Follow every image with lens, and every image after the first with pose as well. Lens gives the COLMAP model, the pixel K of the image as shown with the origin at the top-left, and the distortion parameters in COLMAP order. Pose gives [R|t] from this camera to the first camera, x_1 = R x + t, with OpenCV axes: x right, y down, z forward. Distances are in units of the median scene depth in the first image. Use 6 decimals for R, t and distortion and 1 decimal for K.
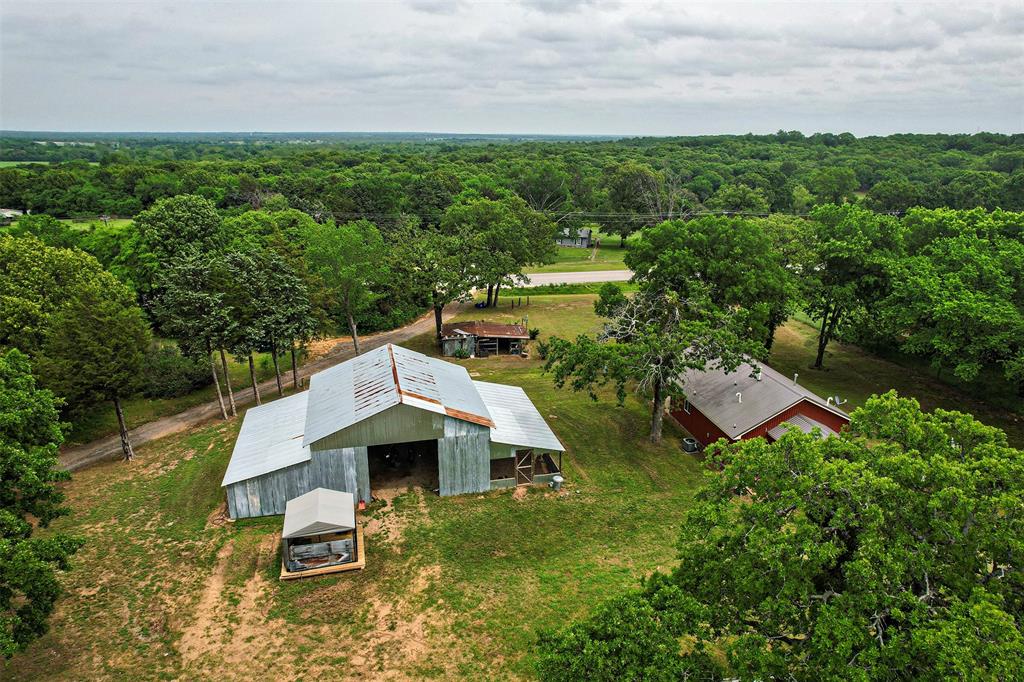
lens RADIAL K [[659.2, 0, 514.2], [0, 659.2, 341.2], [0, 0, 1]] dist [-0.072879, 0.068866]
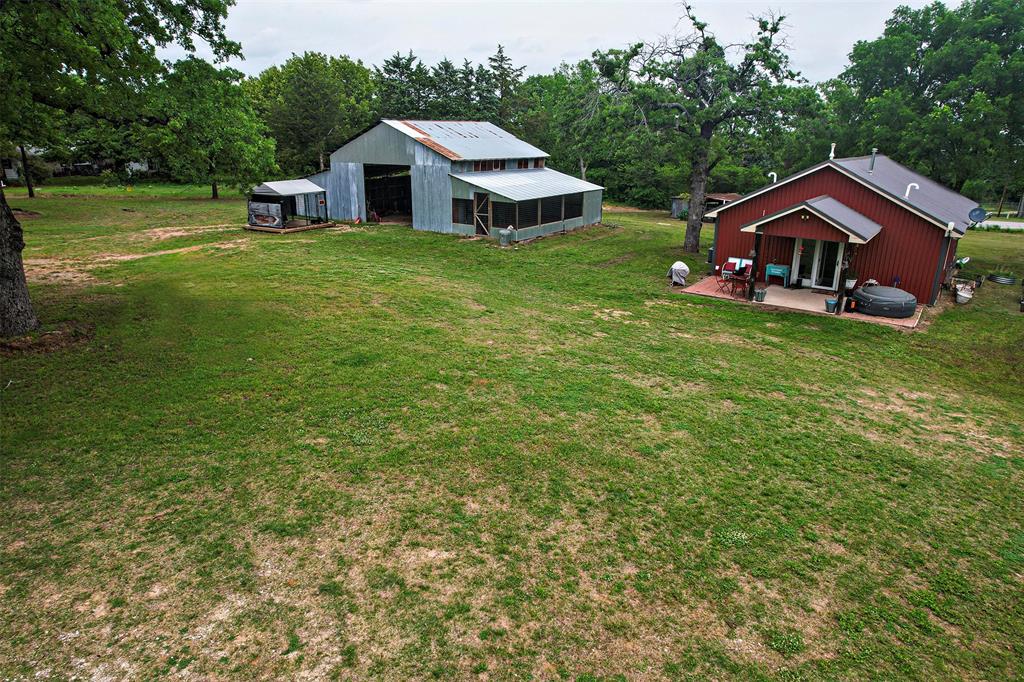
lens RADIAL K [[659.2, 0, 514.2], [0, 659.2, 341.2], [0, 0, 1]] dist [-0.072879, 0.068866]
pose [[0.676562, 0.227171, -0.700469, 0.756373], [-0.230250, 0.968792, 0.091800, 0.276385], [0.699463, 0.099174, 0.707754, 0.399704]]
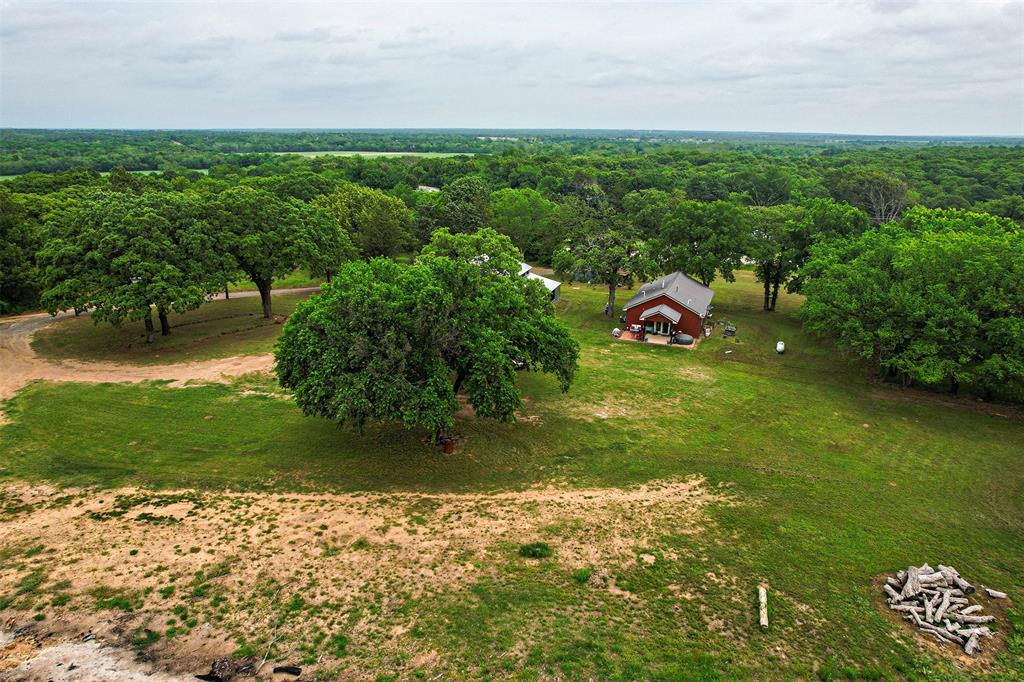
lens RADIAL K [[659.2, 0, 514.2], [0, 659.2, 341.2], [0, 0, 1]] dist [-0.072879, 0.068866]
pose [[0.845849, 0.163143, -0.507862, 1.076749], [-0.162557, 0.985632, 0.045880, 0.221820], [0.508050, 0.043749, 0.860216, -0.711369]]
